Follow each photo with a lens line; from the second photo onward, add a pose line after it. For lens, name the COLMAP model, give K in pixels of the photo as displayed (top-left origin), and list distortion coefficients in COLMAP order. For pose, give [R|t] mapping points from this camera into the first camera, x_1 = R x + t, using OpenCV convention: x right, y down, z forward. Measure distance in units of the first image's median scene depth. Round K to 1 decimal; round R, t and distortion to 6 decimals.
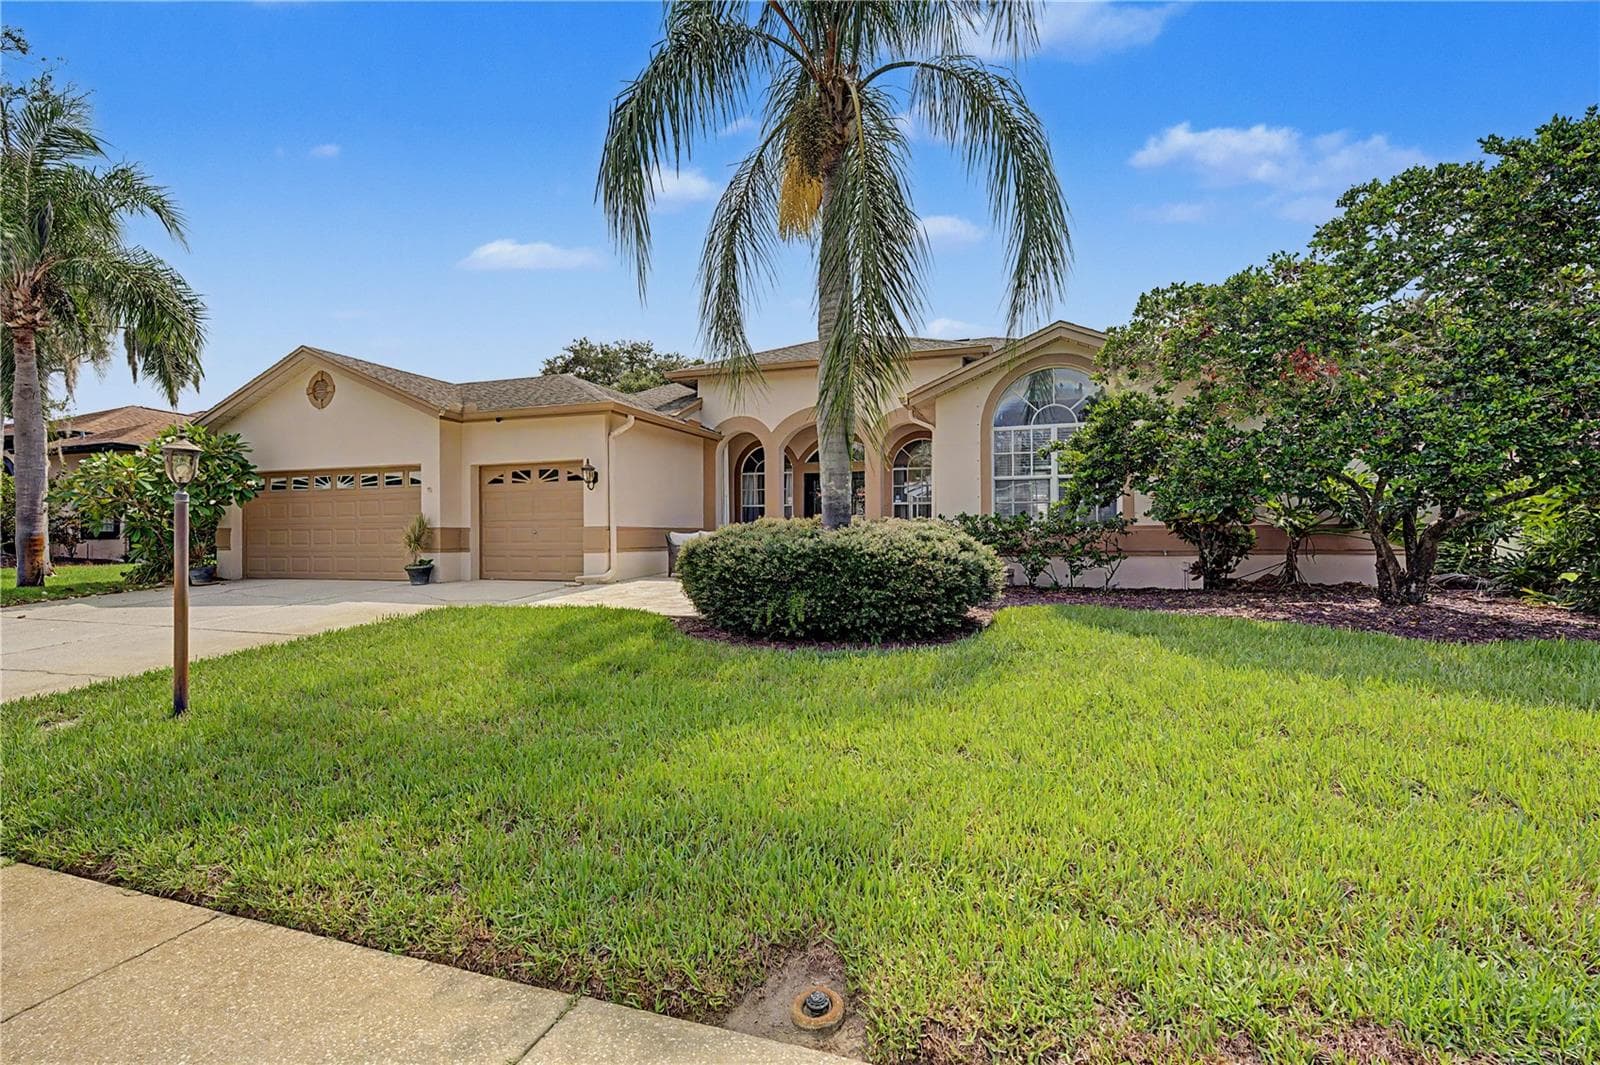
lens RADIAL K [[727.3, 0, 789.9], [0, 727.3, 527.8], [0, 0, 1]] dist [-0.003167, 0.000168]
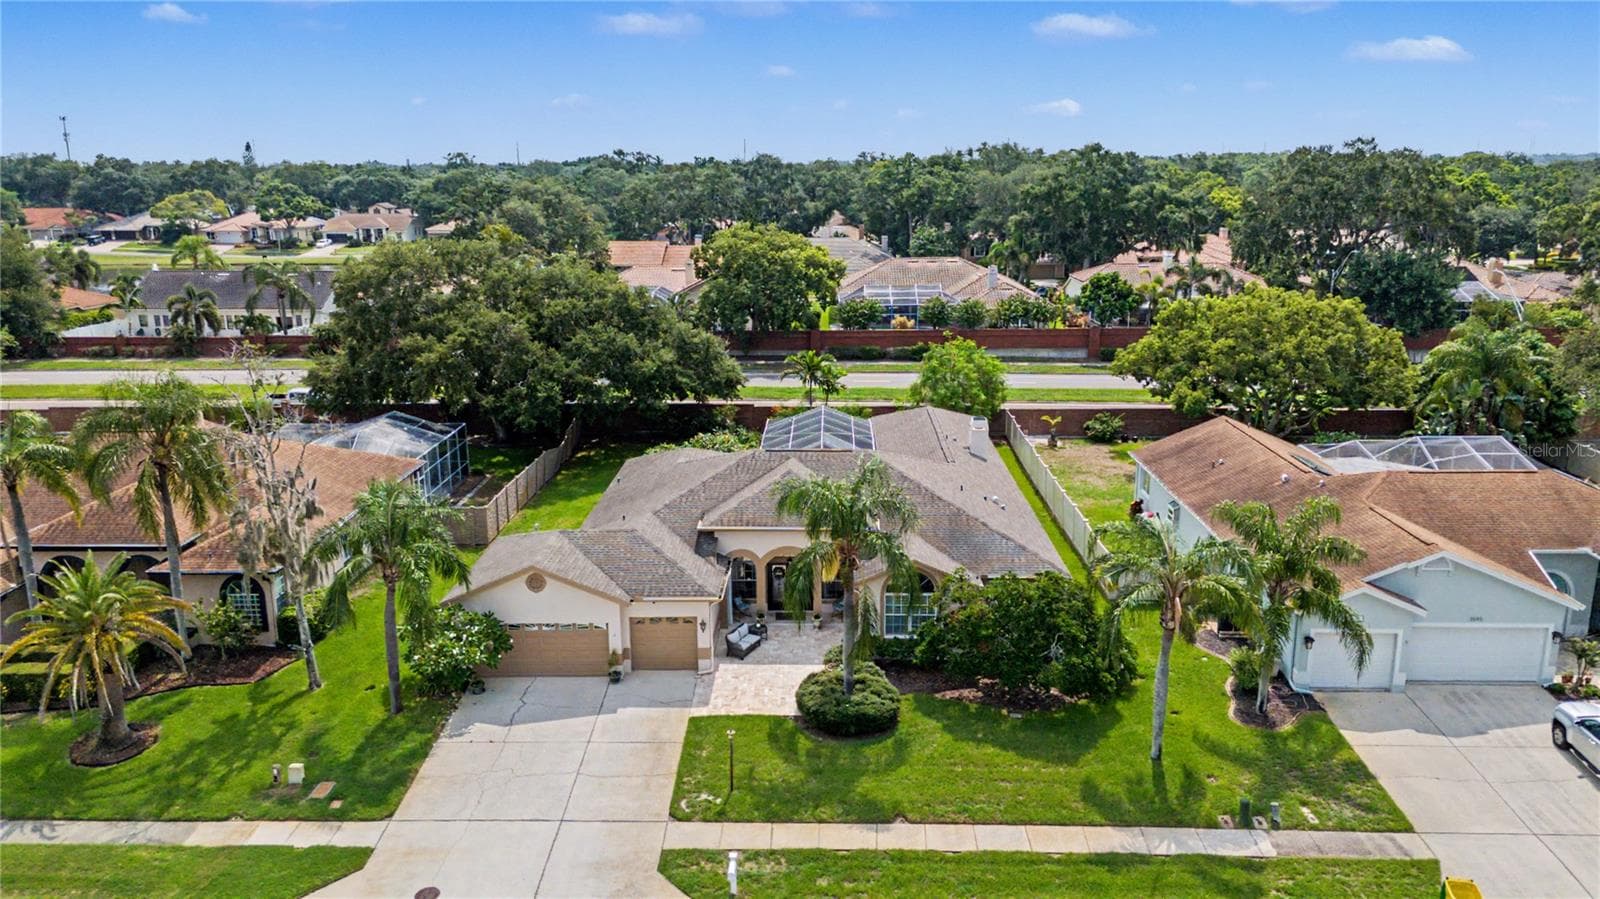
lens RADIAL K [[1179.4, 0, 800.0], [0, 1179.4, 449.5], [0, 0, 1]] dist [0.088995, -0.106003]
pose [[0.952630, -0.075000, 0.294739, -0.972131], [0.000686, 0.969644, 0.244520, -1.396449], [-0.304131, -0.232735, 0.923763, -2.106098]]
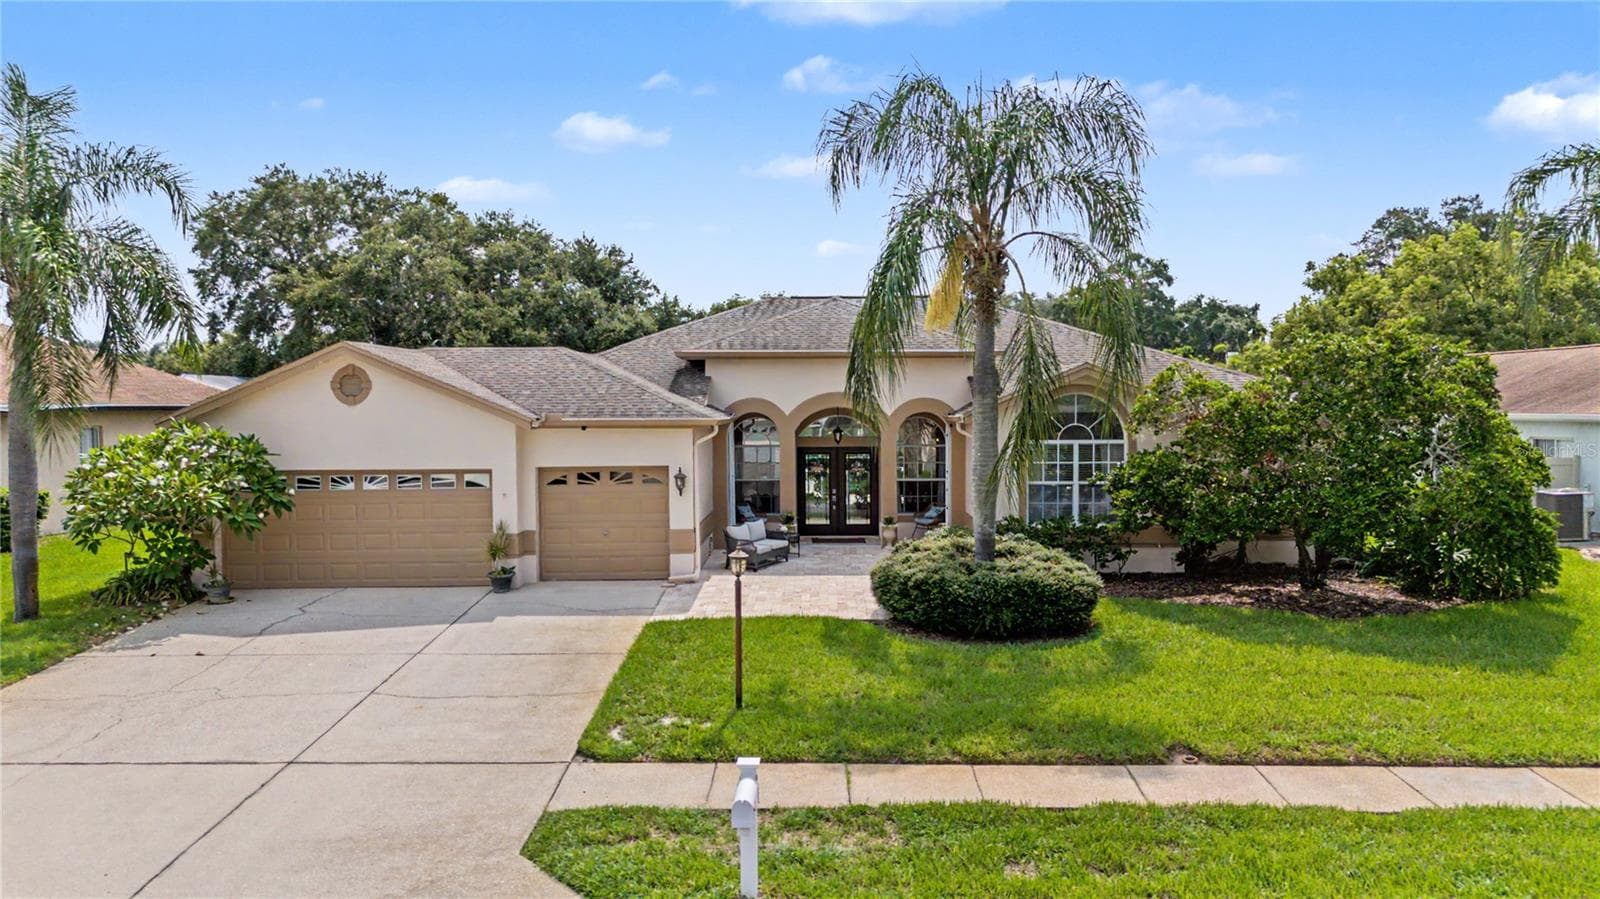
lens RADIAL K [[1179.4, 0, 800.0], [0, 1179.4, 449.5], [0, 0, 1]] dist [0.088995, -0.106003]
pose [[0.951293, -0.013513, 0.307993, -0.640657], [-0.001253, 0.998861, 0.047695, -0.203542], [-0.308287, -0.045758, 0.950192, -0.701881]]
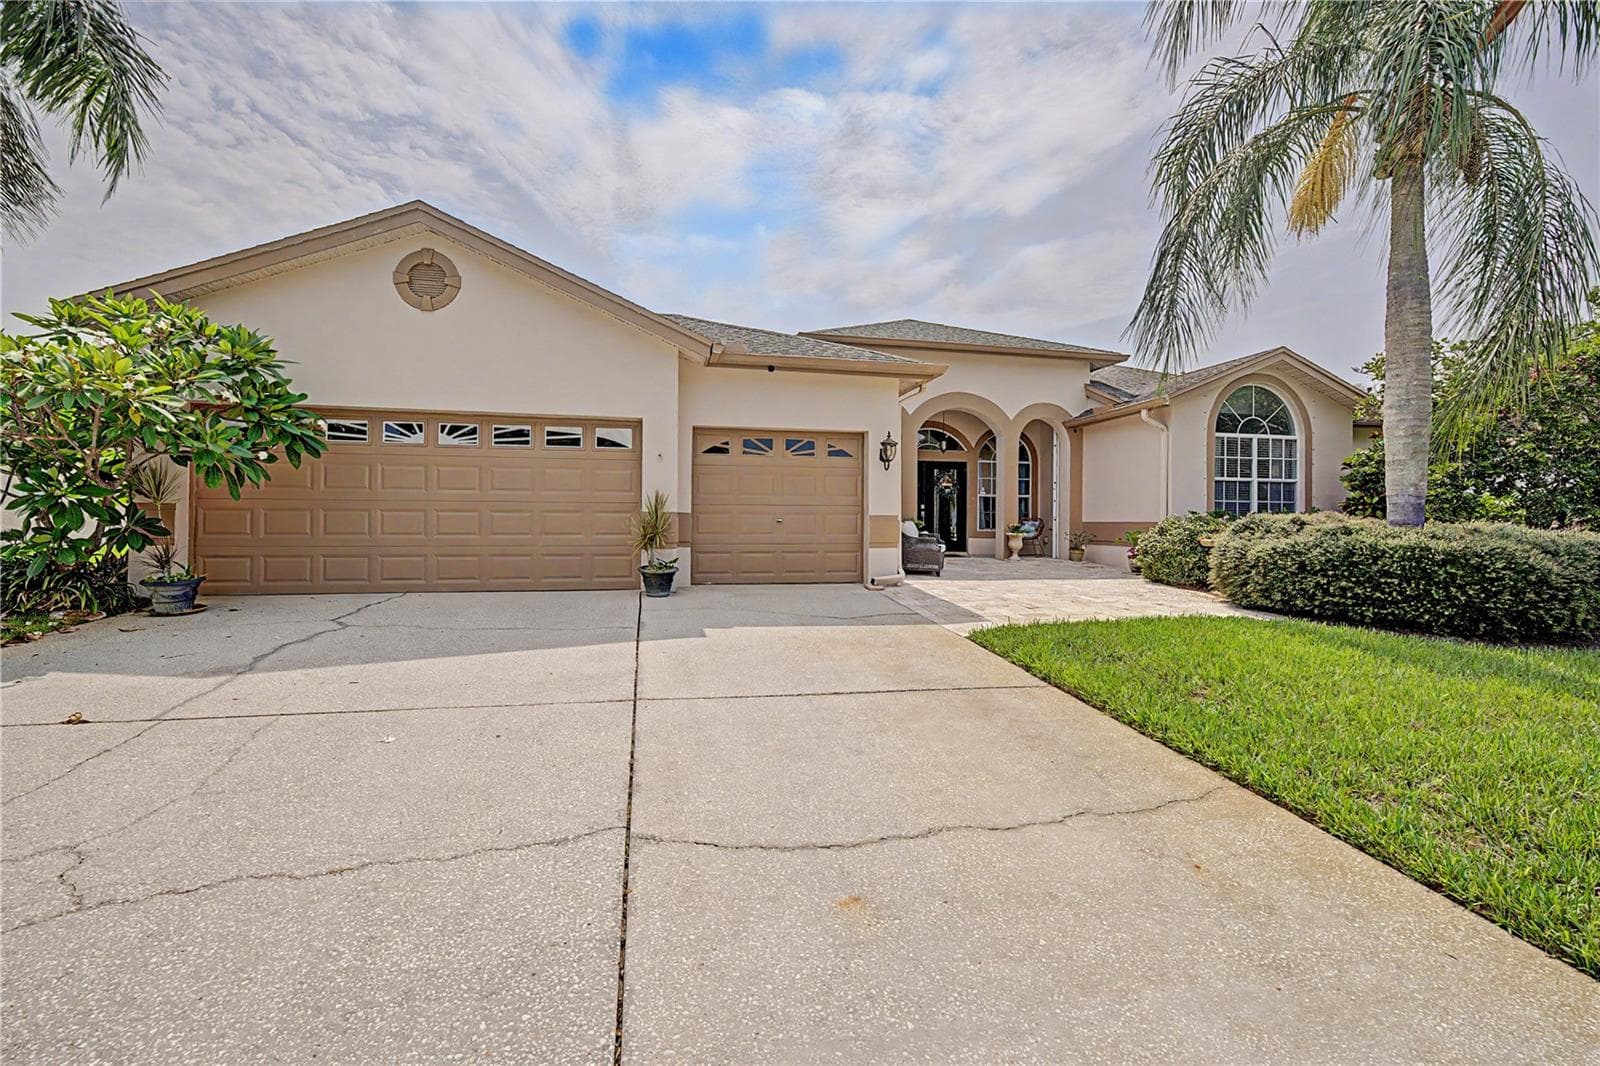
lens RADIAL K [[702.0, 0, 795.5], [0, 702.0, 522.5], [0, 0, 1]] dist [0.000491, 0.000189]
pose [[0.857723, 0.011572, 0.513983, -0.762676], [-0.018656, 0.999789, 0.008624, 0.001307], [-0.513774, -0.016986, 0.857757, 0.381351]]
